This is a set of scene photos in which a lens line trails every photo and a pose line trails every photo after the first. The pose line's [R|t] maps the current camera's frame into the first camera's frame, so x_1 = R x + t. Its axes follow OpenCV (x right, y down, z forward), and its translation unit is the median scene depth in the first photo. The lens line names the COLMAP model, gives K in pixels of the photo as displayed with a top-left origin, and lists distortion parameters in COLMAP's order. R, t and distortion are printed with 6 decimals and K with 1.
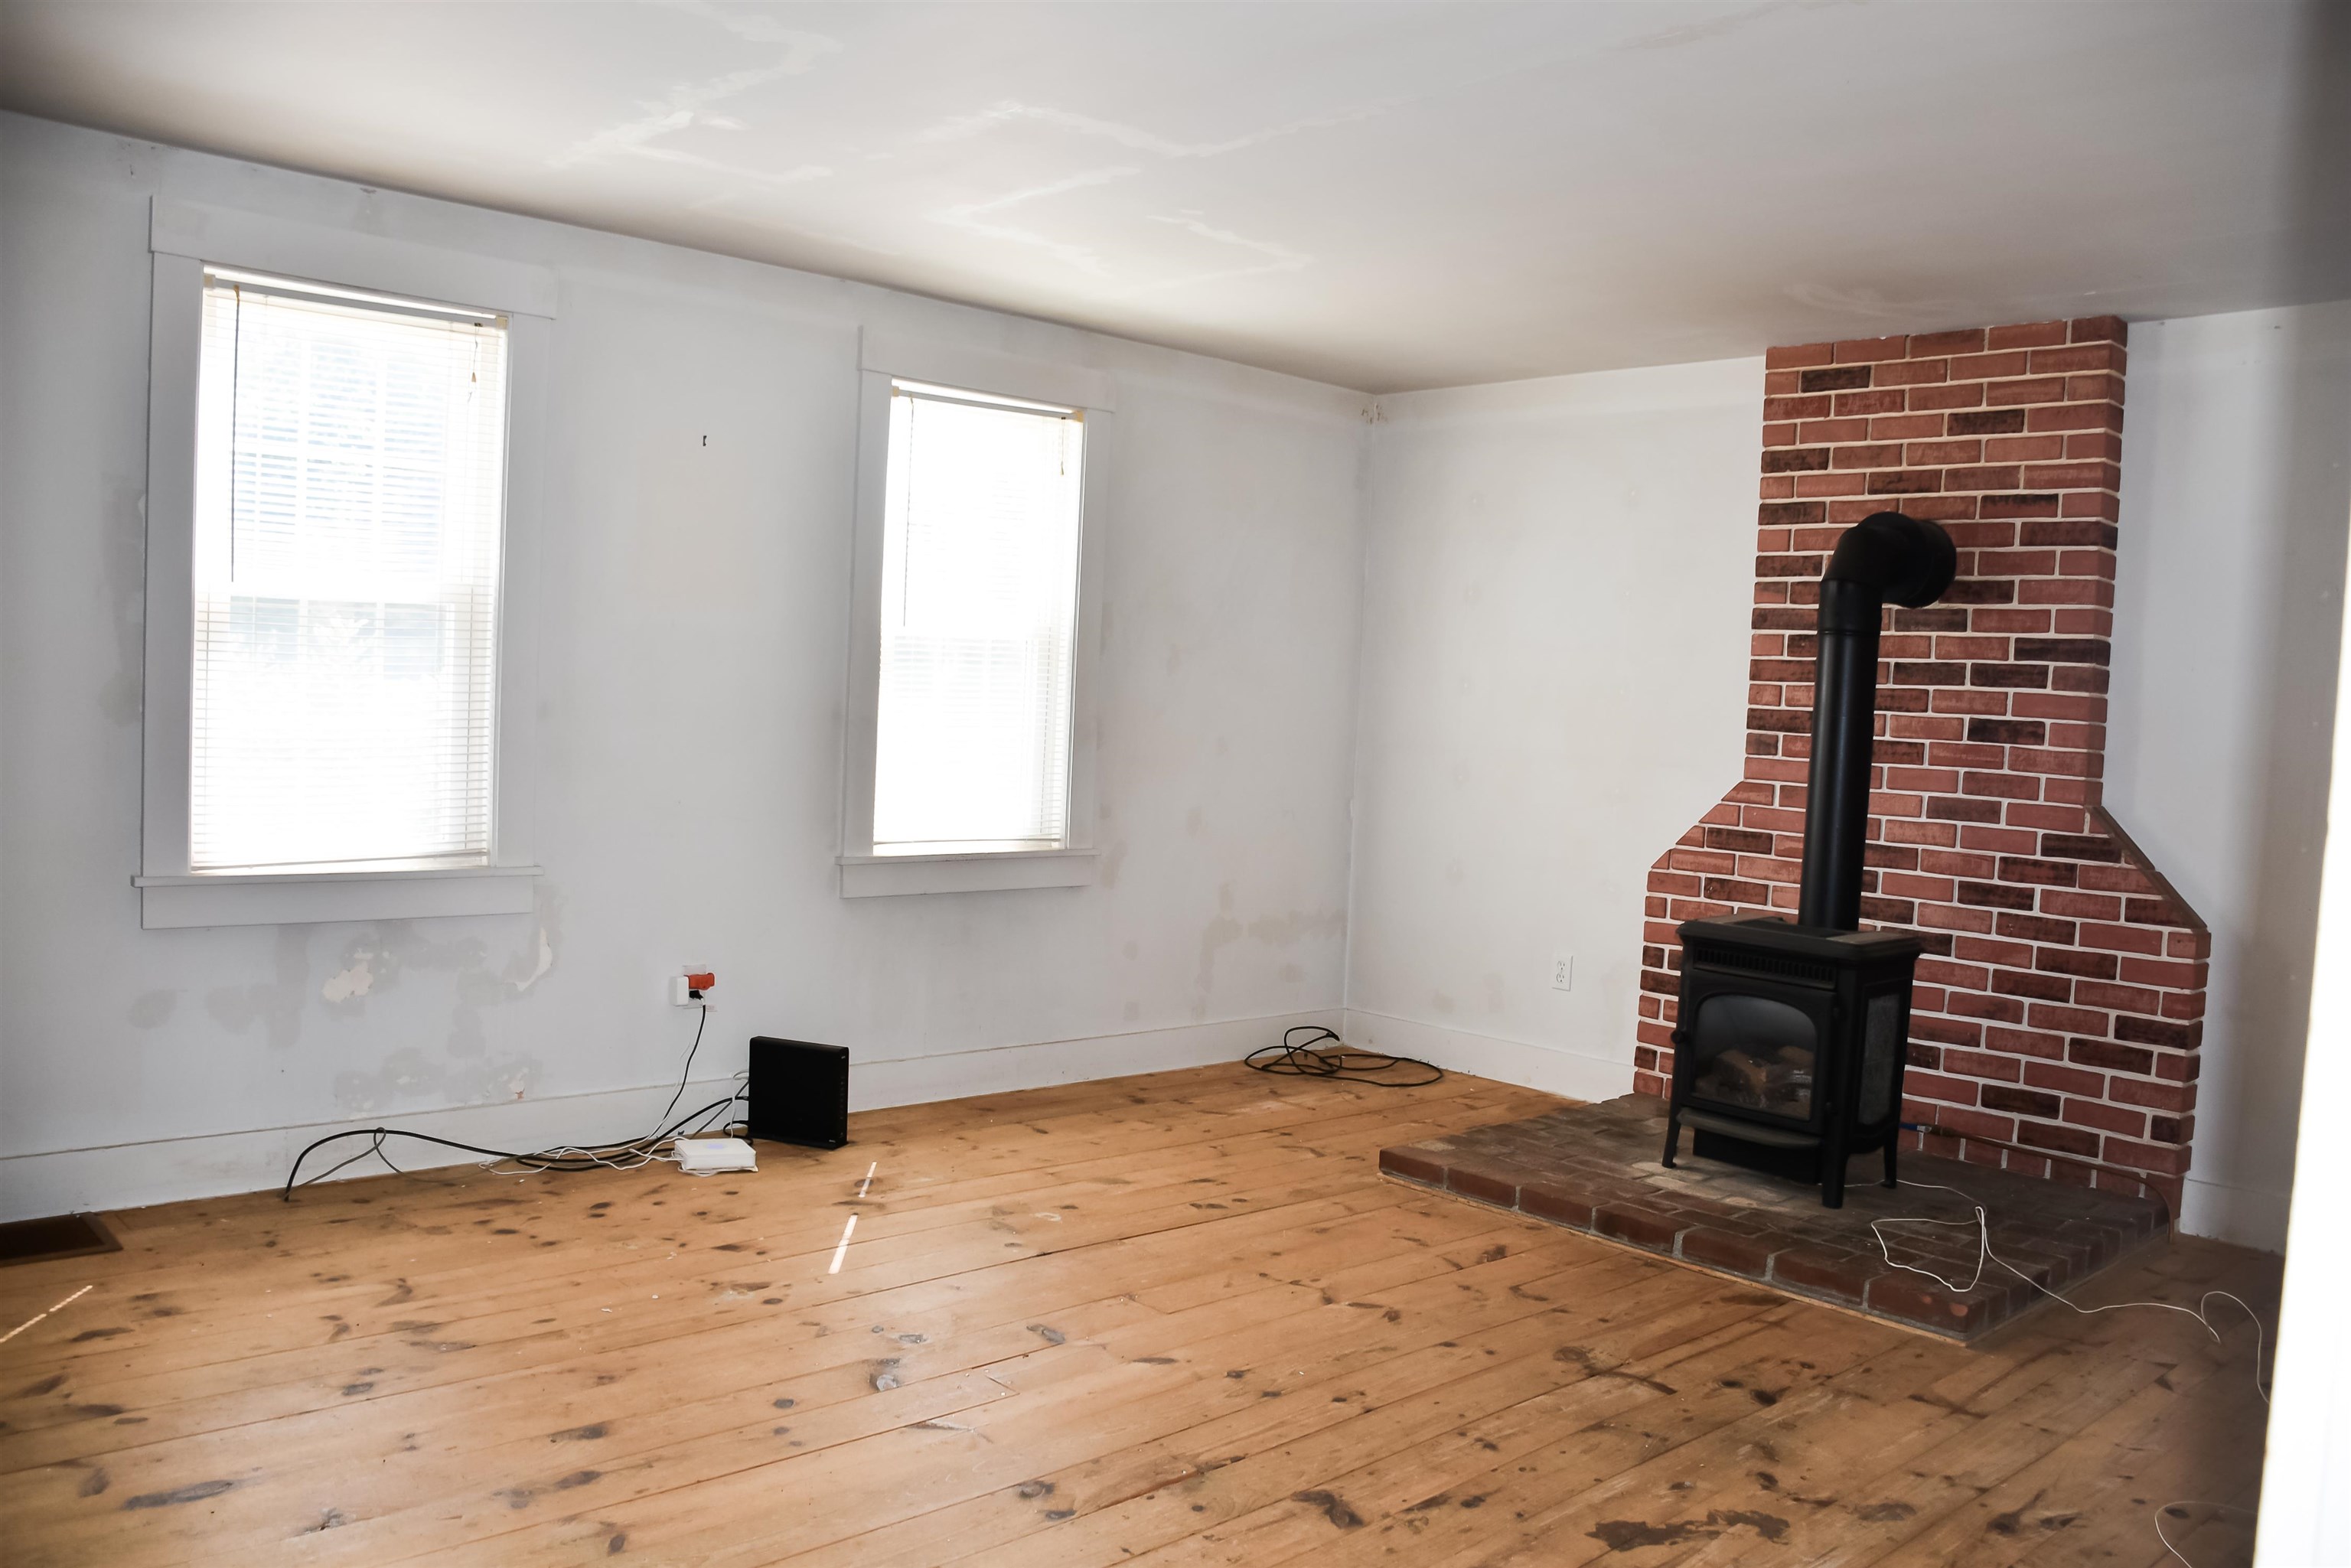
lens RADIAL K [[1837.2, 0, 1169.4], [0, 1837.2, 807.1], [0, 0, 1]] dist [-0.151975, 0.107181]
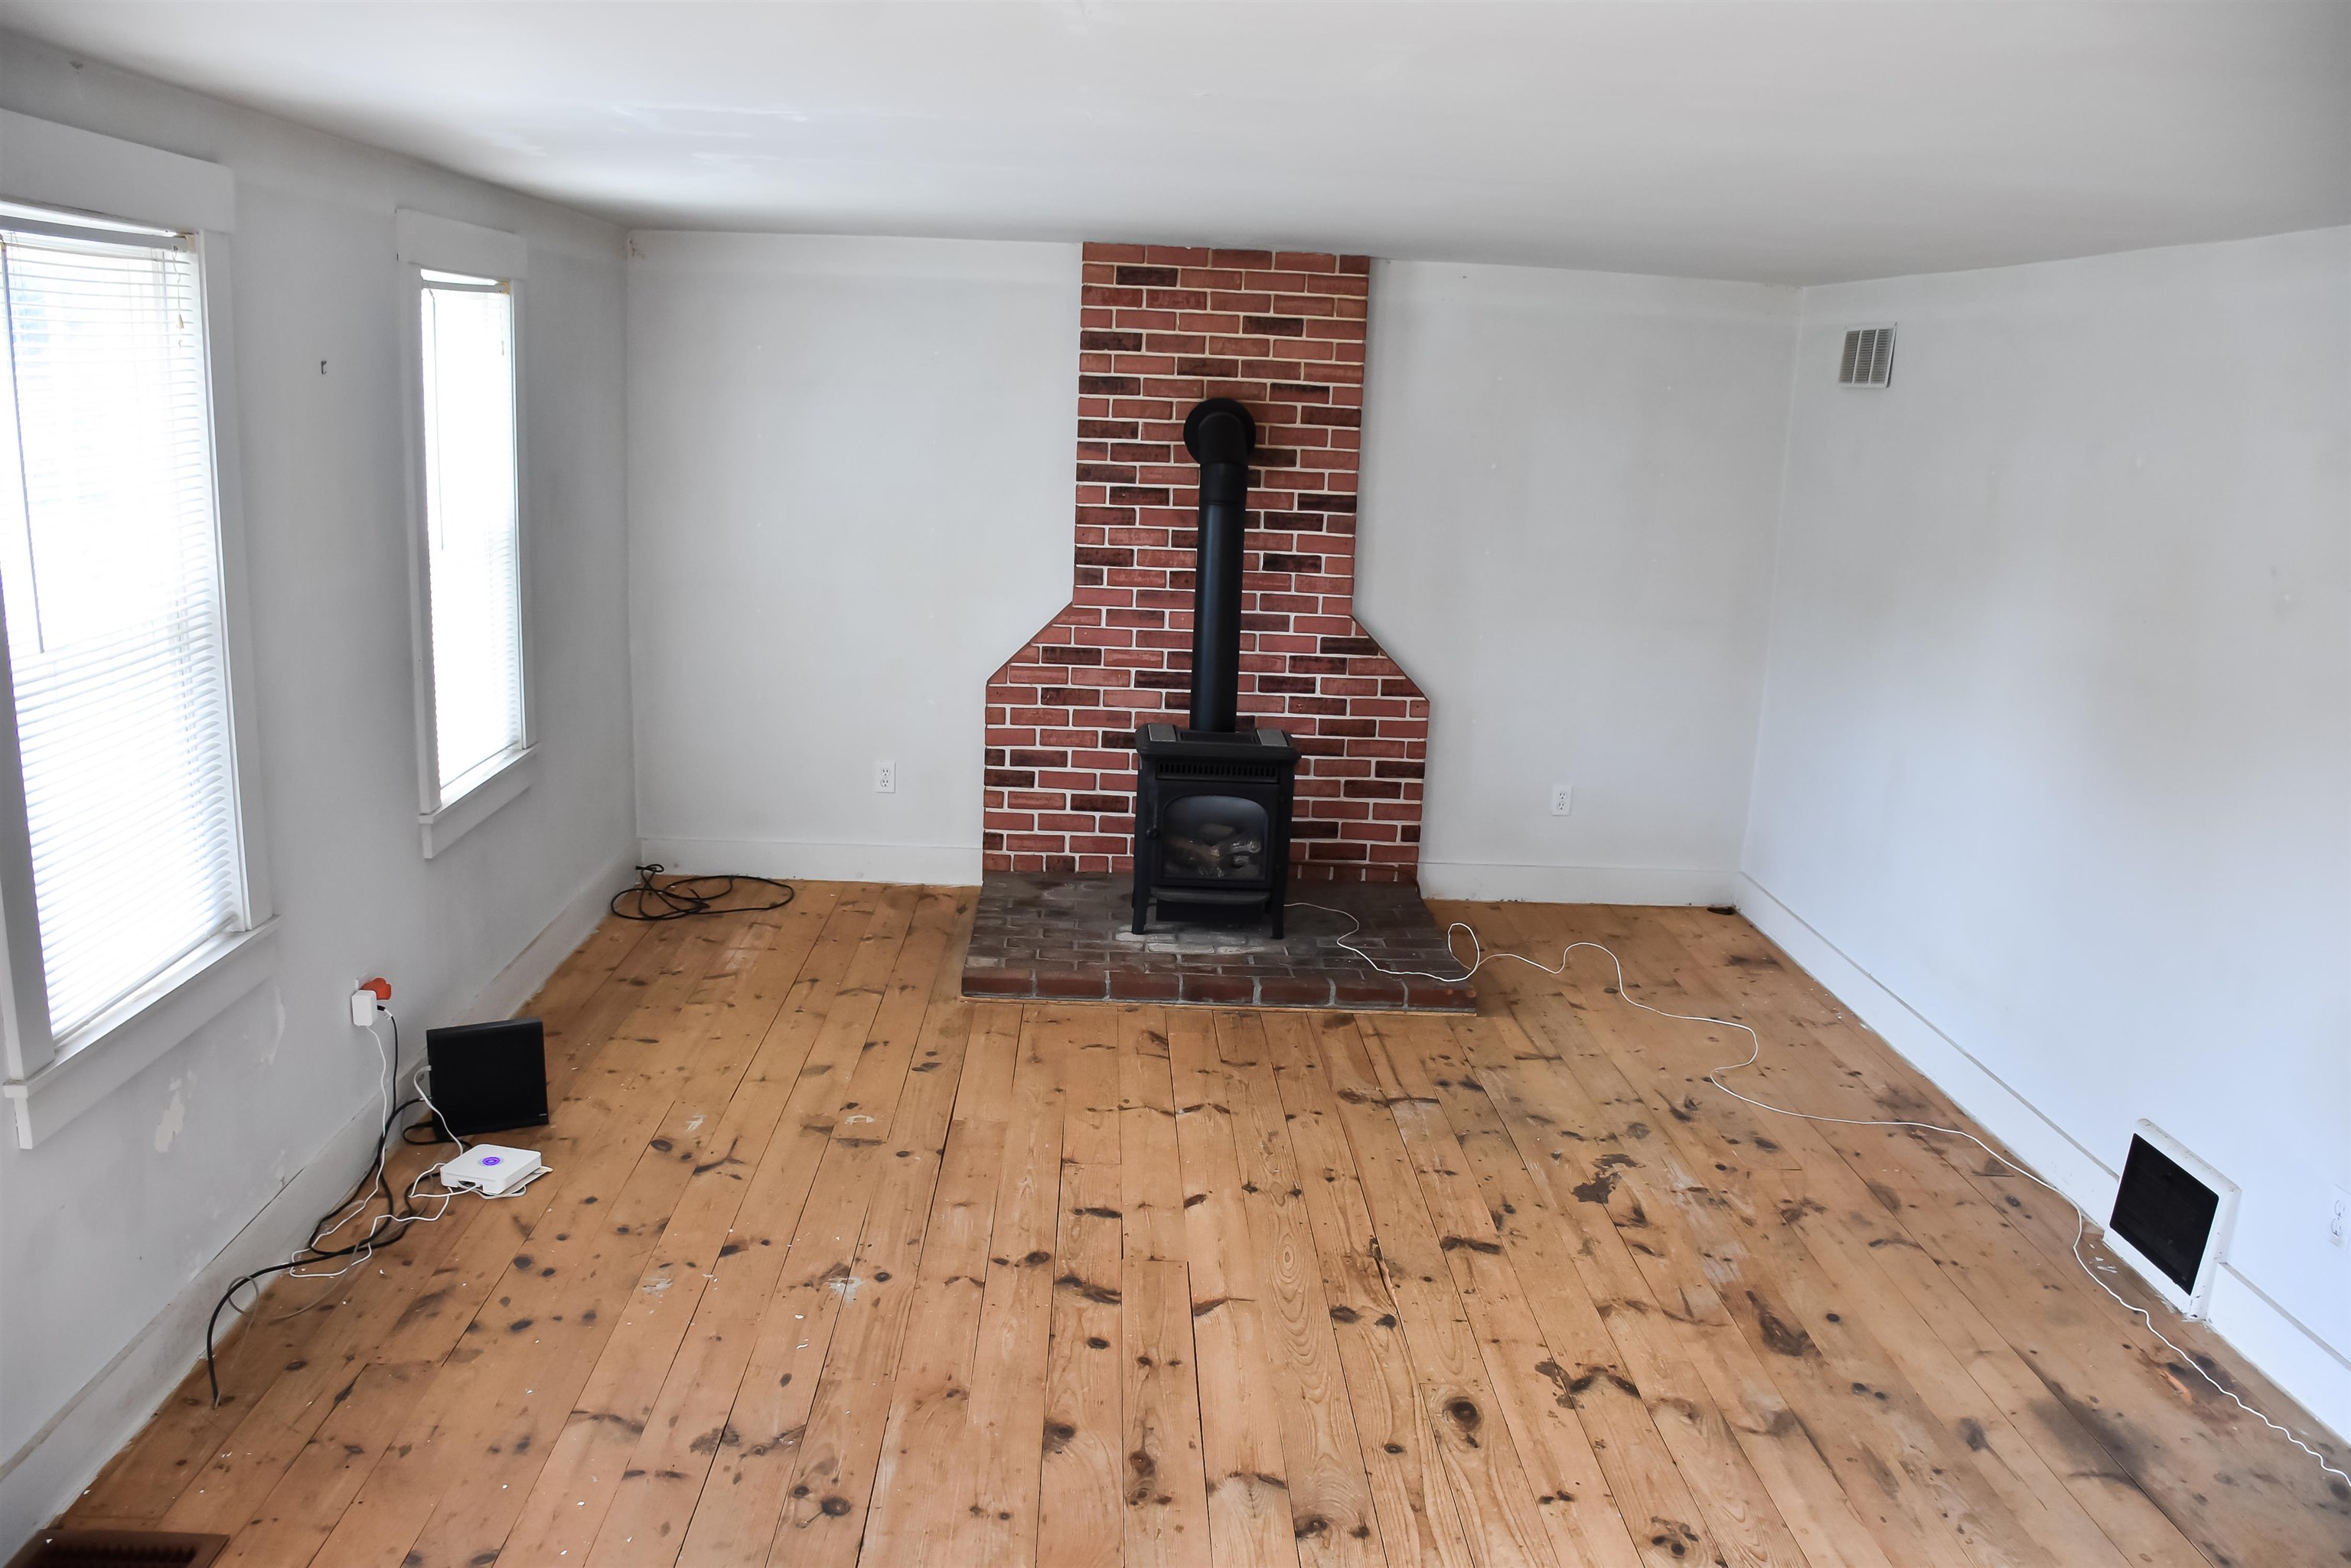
lens RADIAL K [[1837.2, 0, 1169.4], [0, 1837.2, 807.1], [0, 0, 1]] dist [-0.151975, 0.107181]
pose [[0.653497, -0.191392, 0.732332, -0.646781], [0.036785, 0.974392, 0.221827, -0.175718], [-0.756035, -0.118024, 0.643803, 0.165291]]
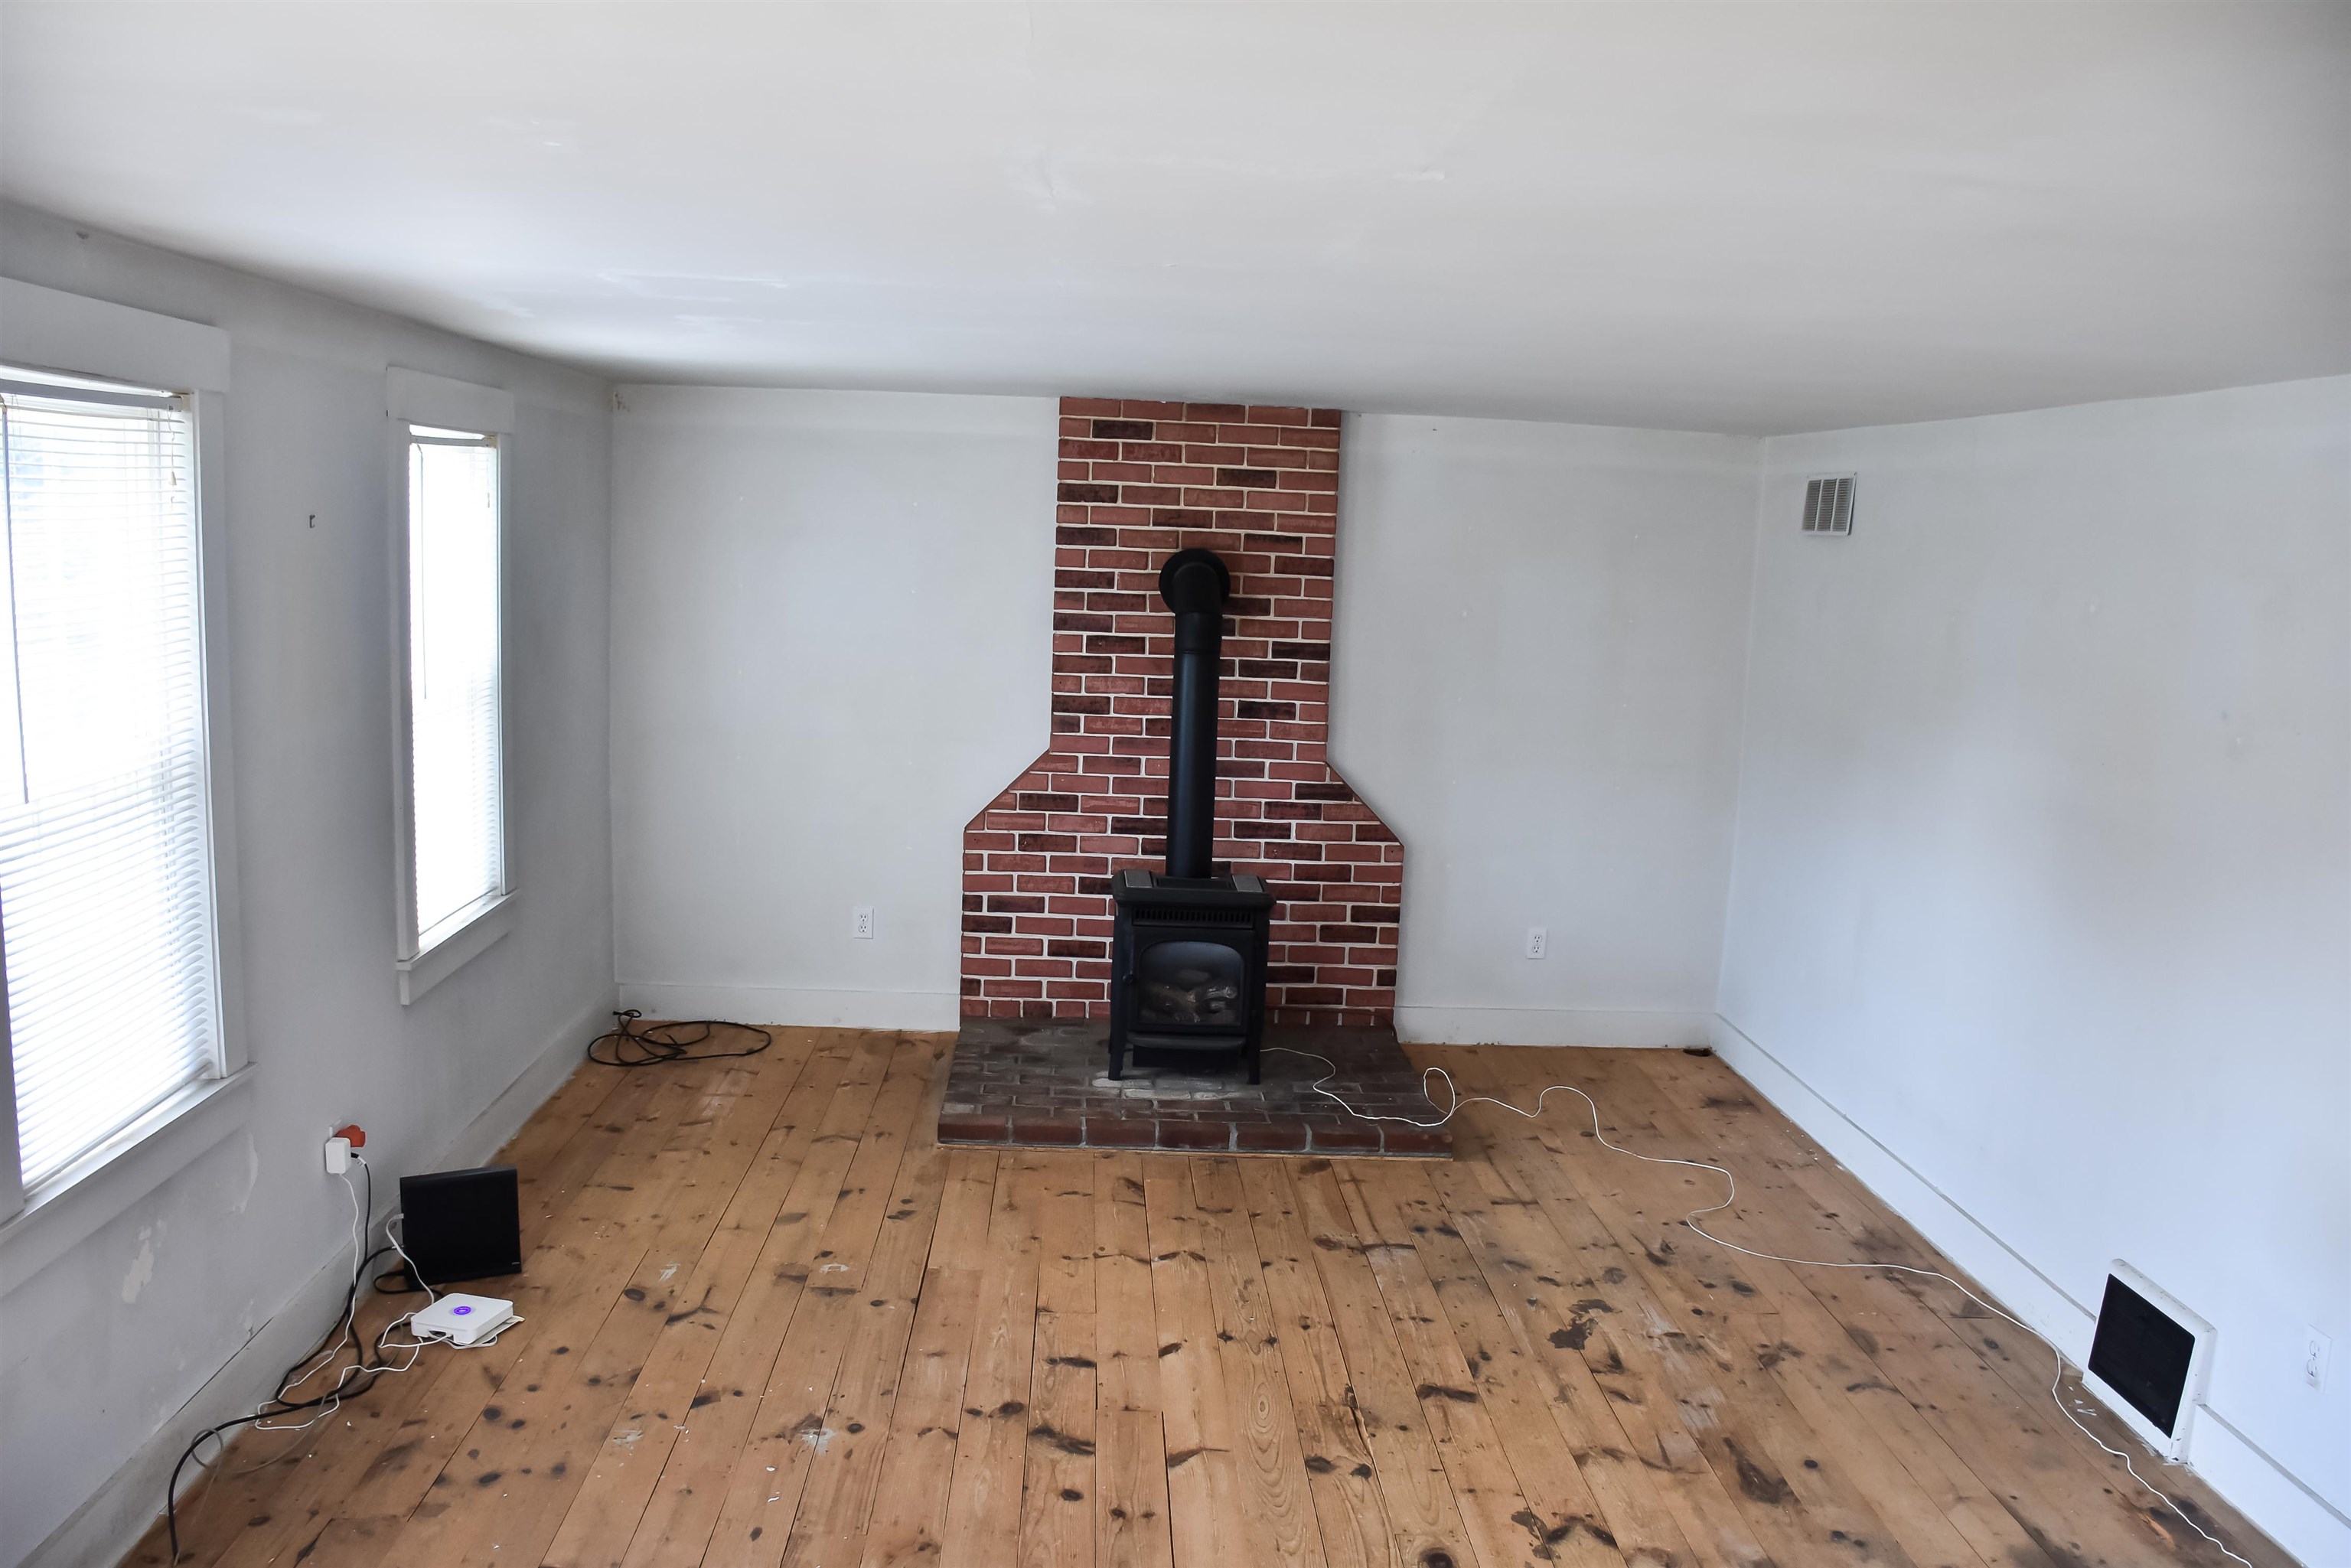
lens RADIAL K [[1837.2, 0, 1169.4], [0, 1837.2, 807.1], [0, 0, 1]] dist [-0.151975, 0.107181]
pose [[0.645743, -0.136618, 0.751233, -0.650225], [0.037757, 0.988373, 0.147289, -0.181496], [-0.762621, -0.066746, 0.643393, 0.156436]]
